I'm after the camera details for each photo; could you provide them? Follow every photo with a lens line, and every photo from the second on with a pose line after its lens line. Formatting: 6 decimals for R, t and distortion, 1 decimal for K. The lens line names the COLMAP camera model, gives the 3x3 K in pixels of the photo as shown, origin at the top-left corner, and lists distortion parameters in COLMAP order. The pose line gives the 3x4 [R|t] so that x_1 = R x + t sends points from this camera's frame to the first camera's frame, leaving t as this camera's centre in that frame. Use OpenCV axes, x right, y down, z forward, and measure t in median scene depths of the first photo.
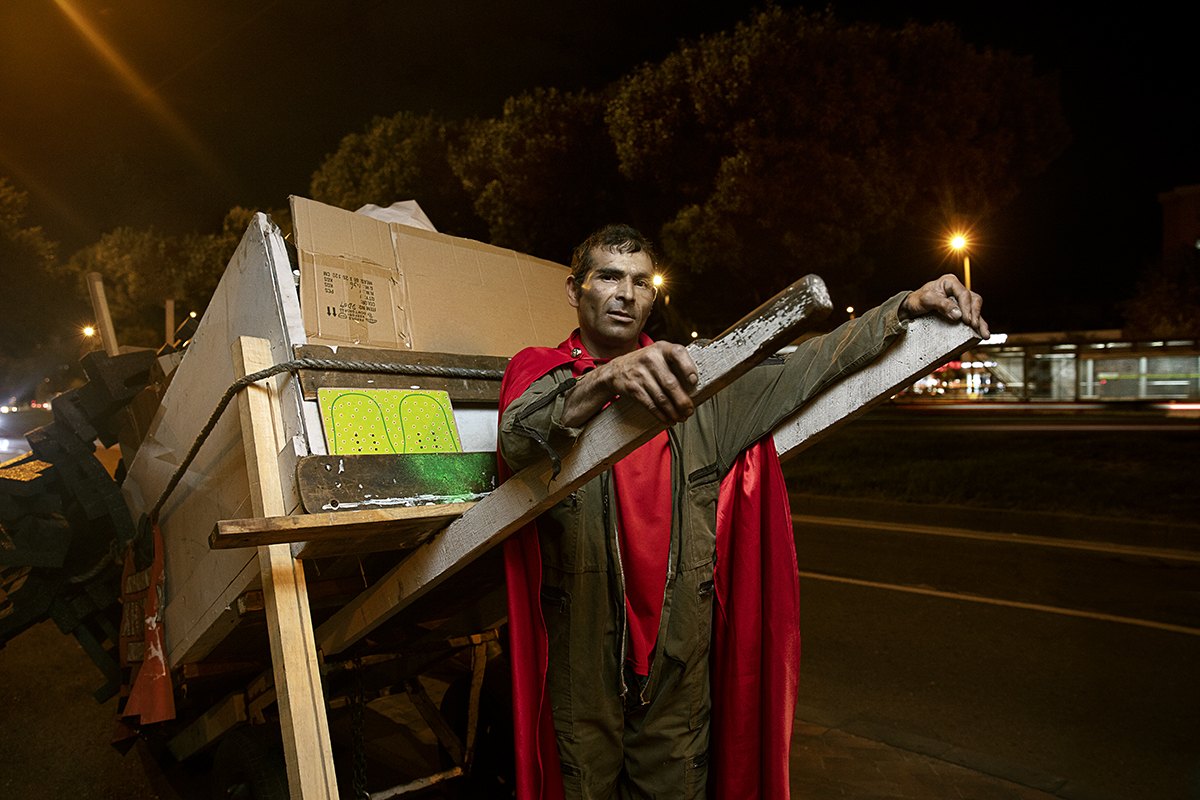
lens RADIAL K [[812.4, 0, 600.5], [0, 812.4, 382.3], [0, 0, 1]] dist [-0.063350, 0.001974]
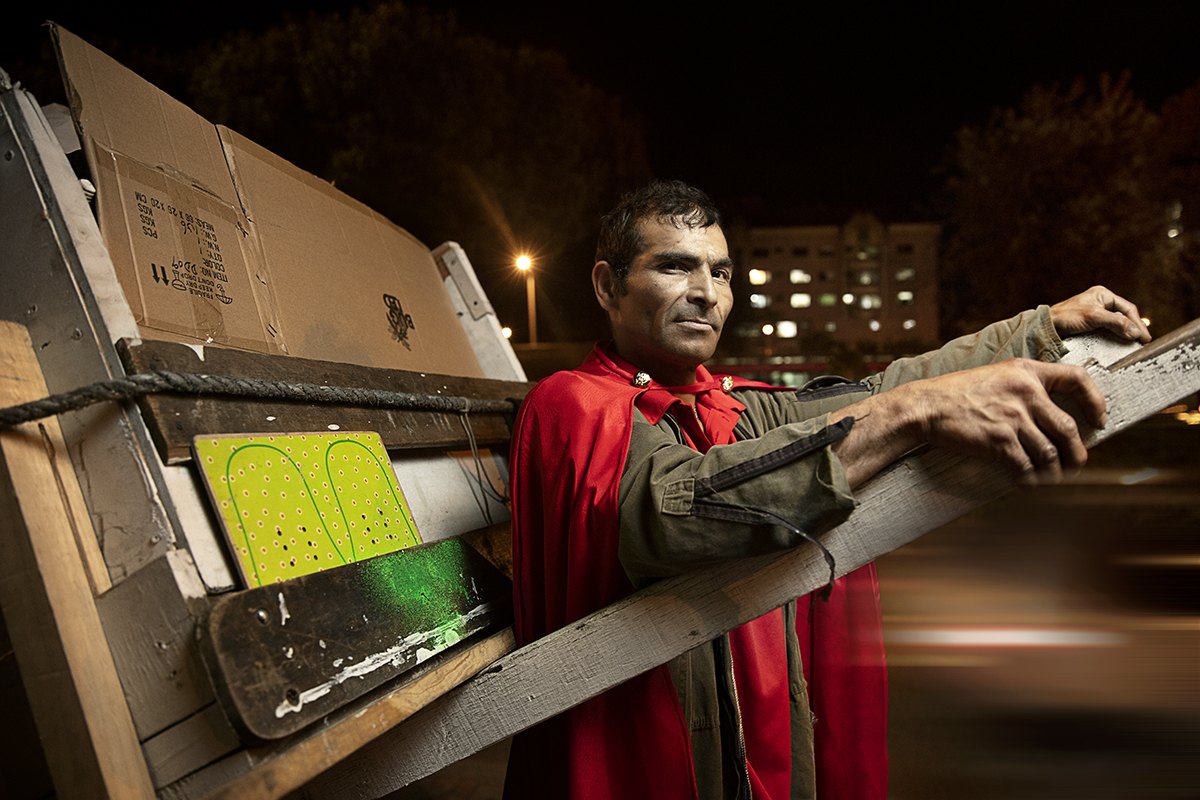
lens RADIAL K [[812.4, 0, 600.5], [0, 812.4, 382.3], [0, 0, 1]] dist [-0.063350, 0.001974]
pose [[0.855983, 0.009905, 0.516909, -0.364824], [-0.001581, 0.999862, -0.016542, -0.015536], [-0.517001, 0.013343, 0.855881, 0.465812]]
